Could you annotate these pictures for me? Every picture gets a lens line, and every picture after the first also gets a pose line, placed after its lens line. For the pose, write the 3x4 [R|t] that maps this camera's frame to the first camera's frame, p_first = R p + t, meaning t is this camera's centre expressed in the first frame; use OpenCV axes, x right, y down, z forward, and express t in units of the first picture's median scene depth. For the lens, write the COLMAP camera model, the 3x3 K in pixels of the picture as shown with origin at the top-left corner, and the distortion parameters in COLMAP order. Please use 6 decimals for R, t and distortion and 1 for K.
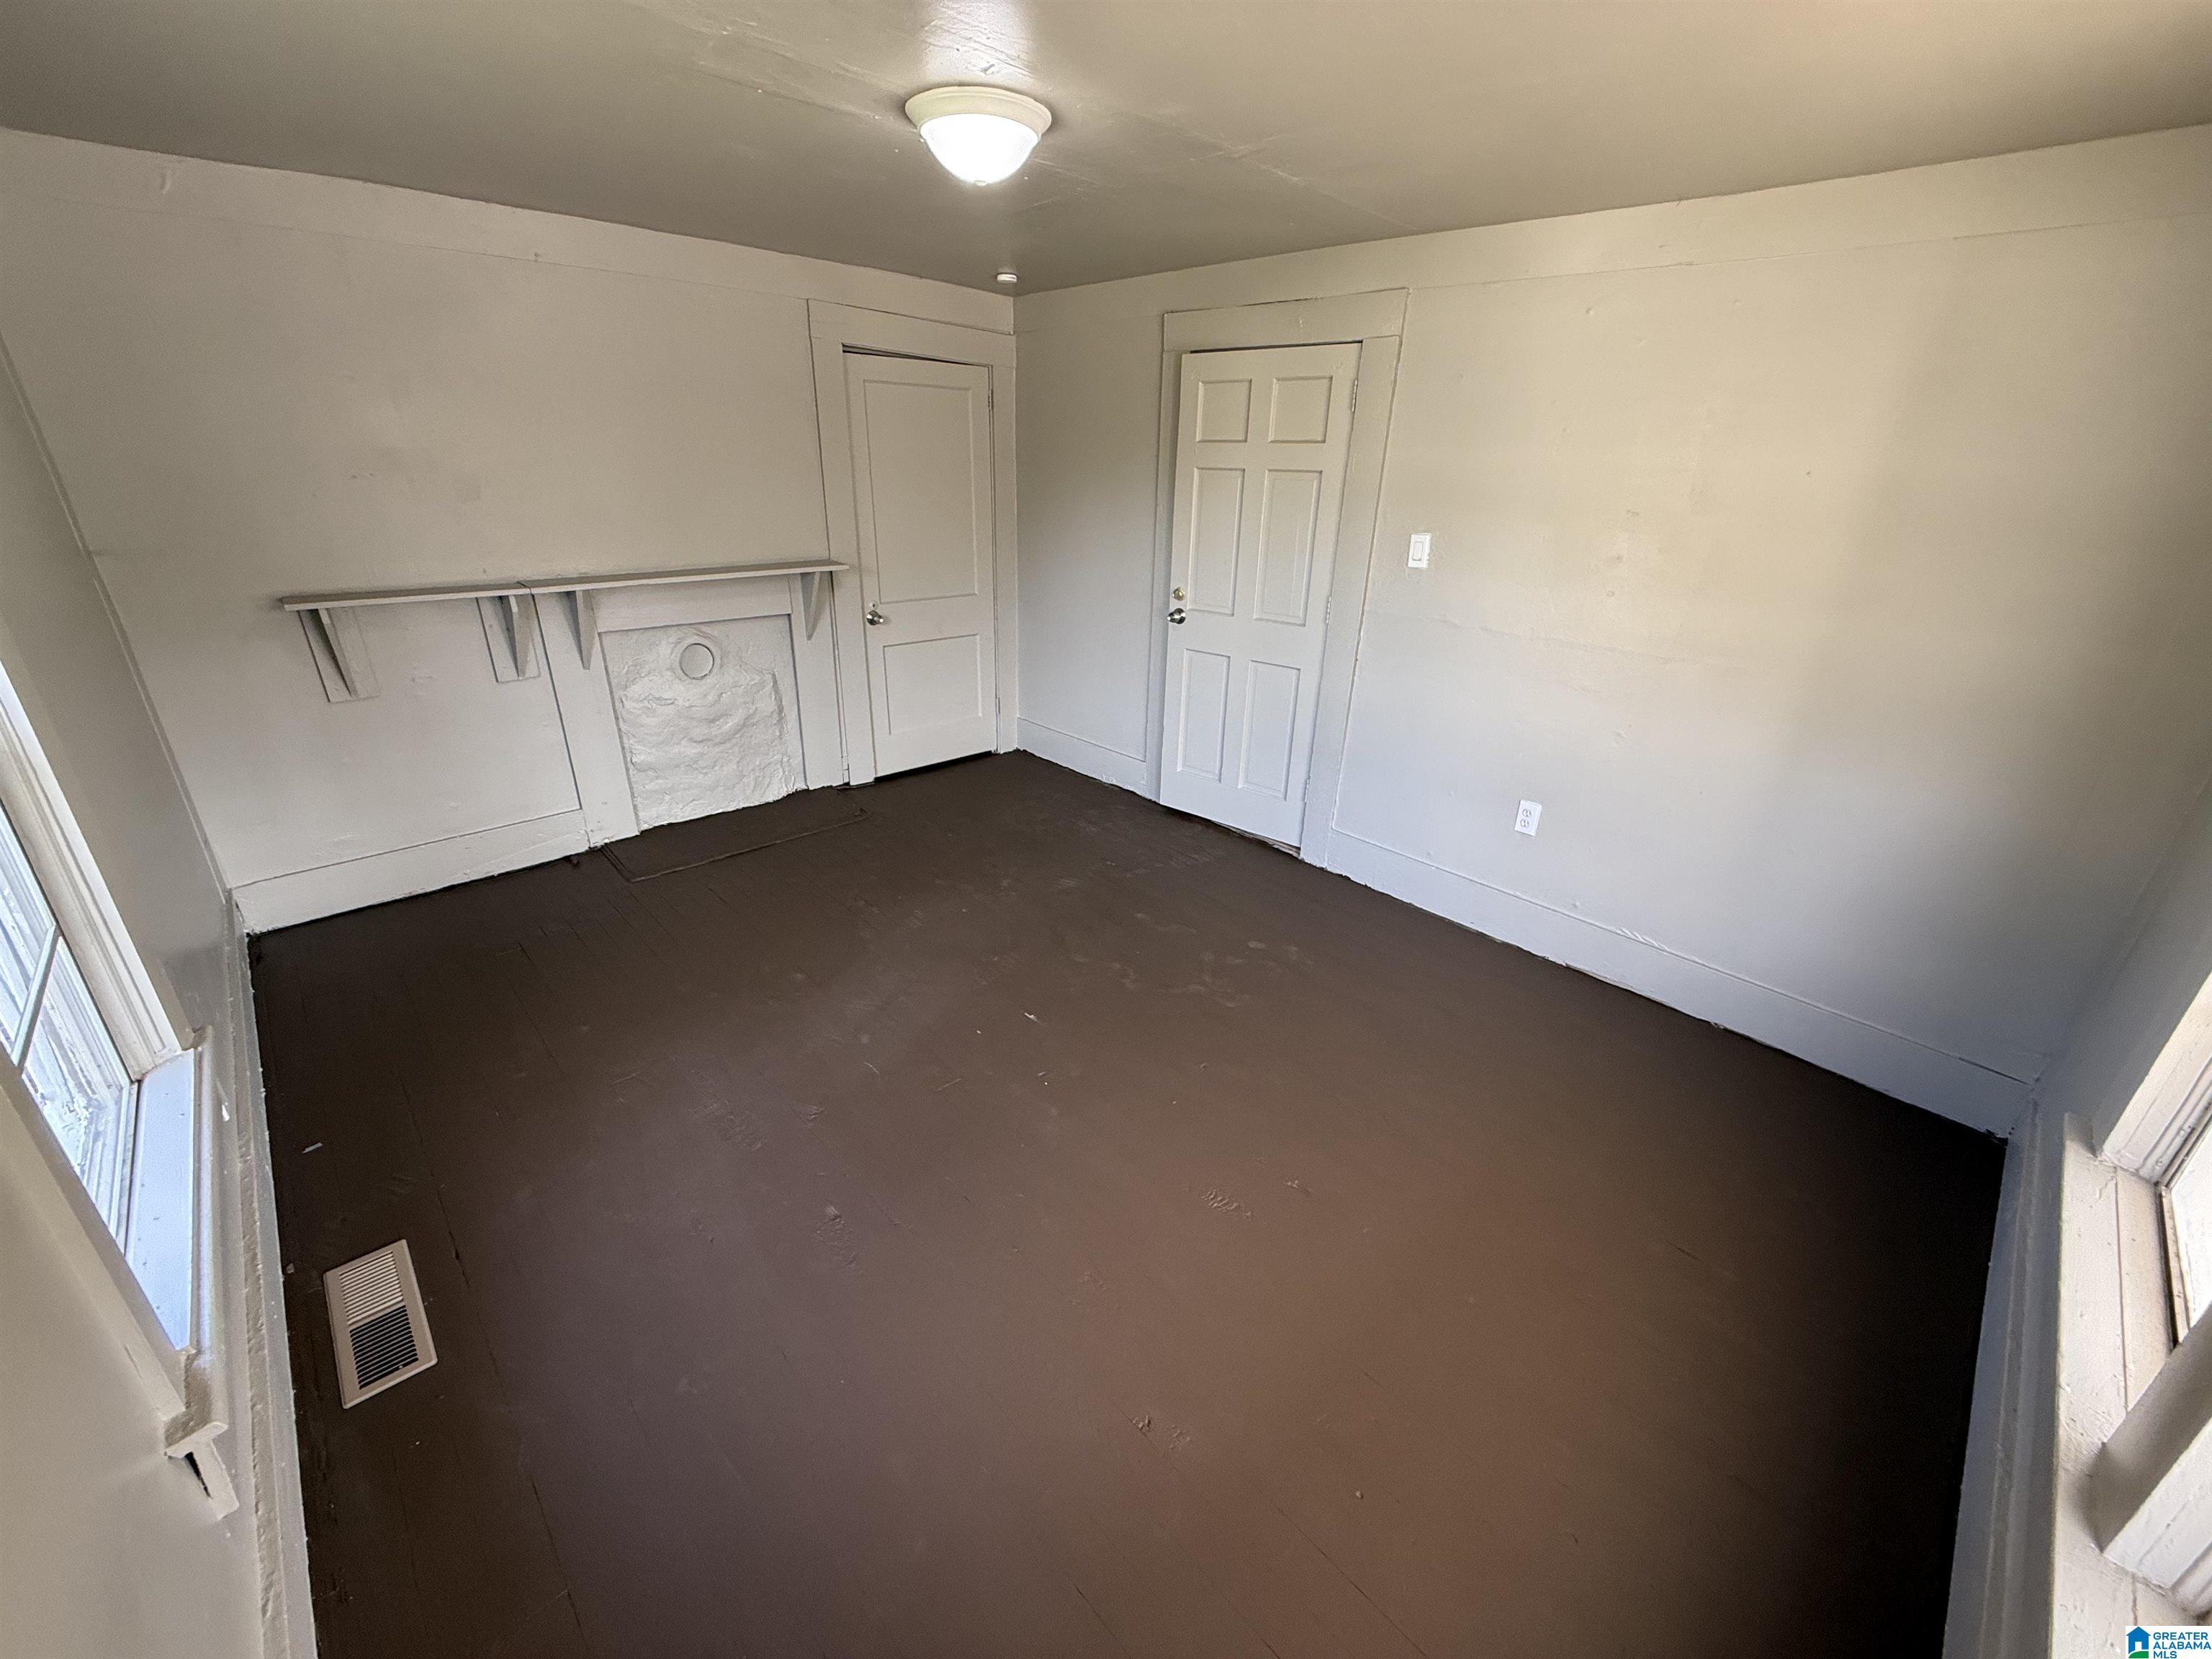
lens RADIAL K [[880.8, 0, 1117.7], [0, 880.8, 824.1], [0, 0, 1]] dist [-0.000436, 0.000207]
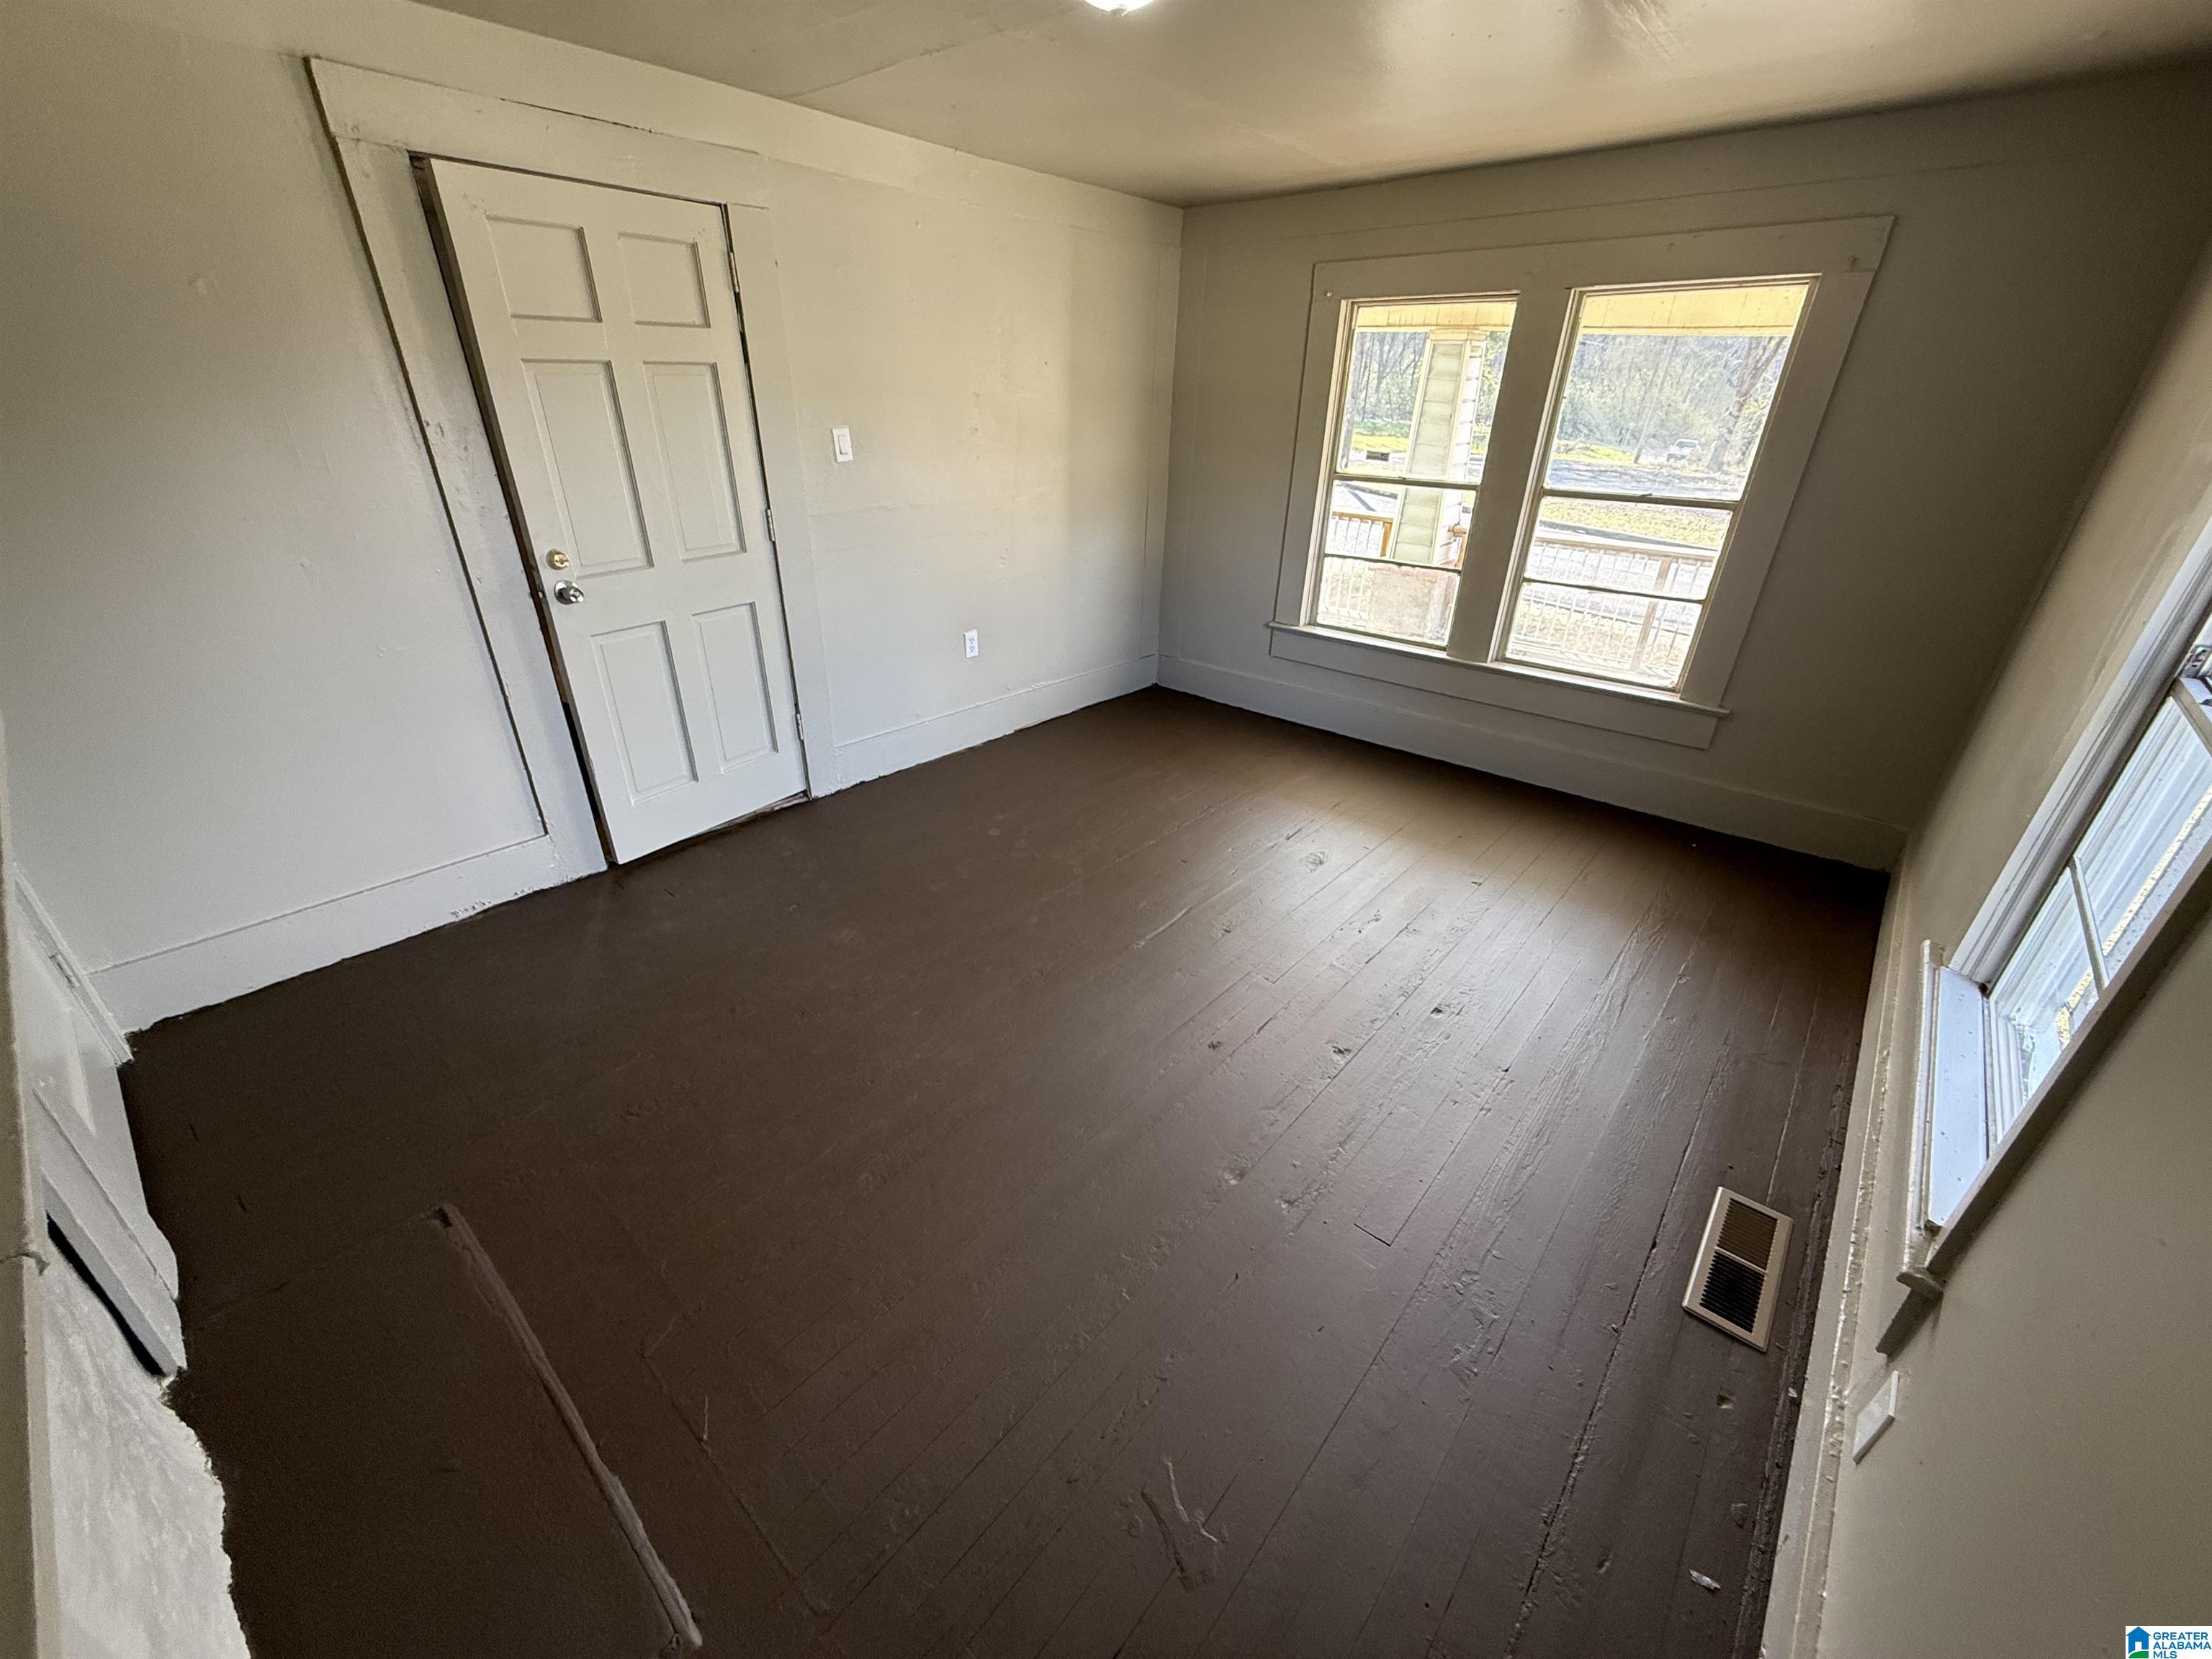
lens RADIAL K [[880.8, 0, 1111.7], [0, 880.8, 822.7], [0, 0, 1]] dist [-0.000436, 0.000207]
pose [[-0.092888, -0.479258, 0.872745, -0.684990], [0.353814, 0.803438, 0.478856, -0.291389], [-0.930692, 0.353269, 0.094939, 0.666801]]
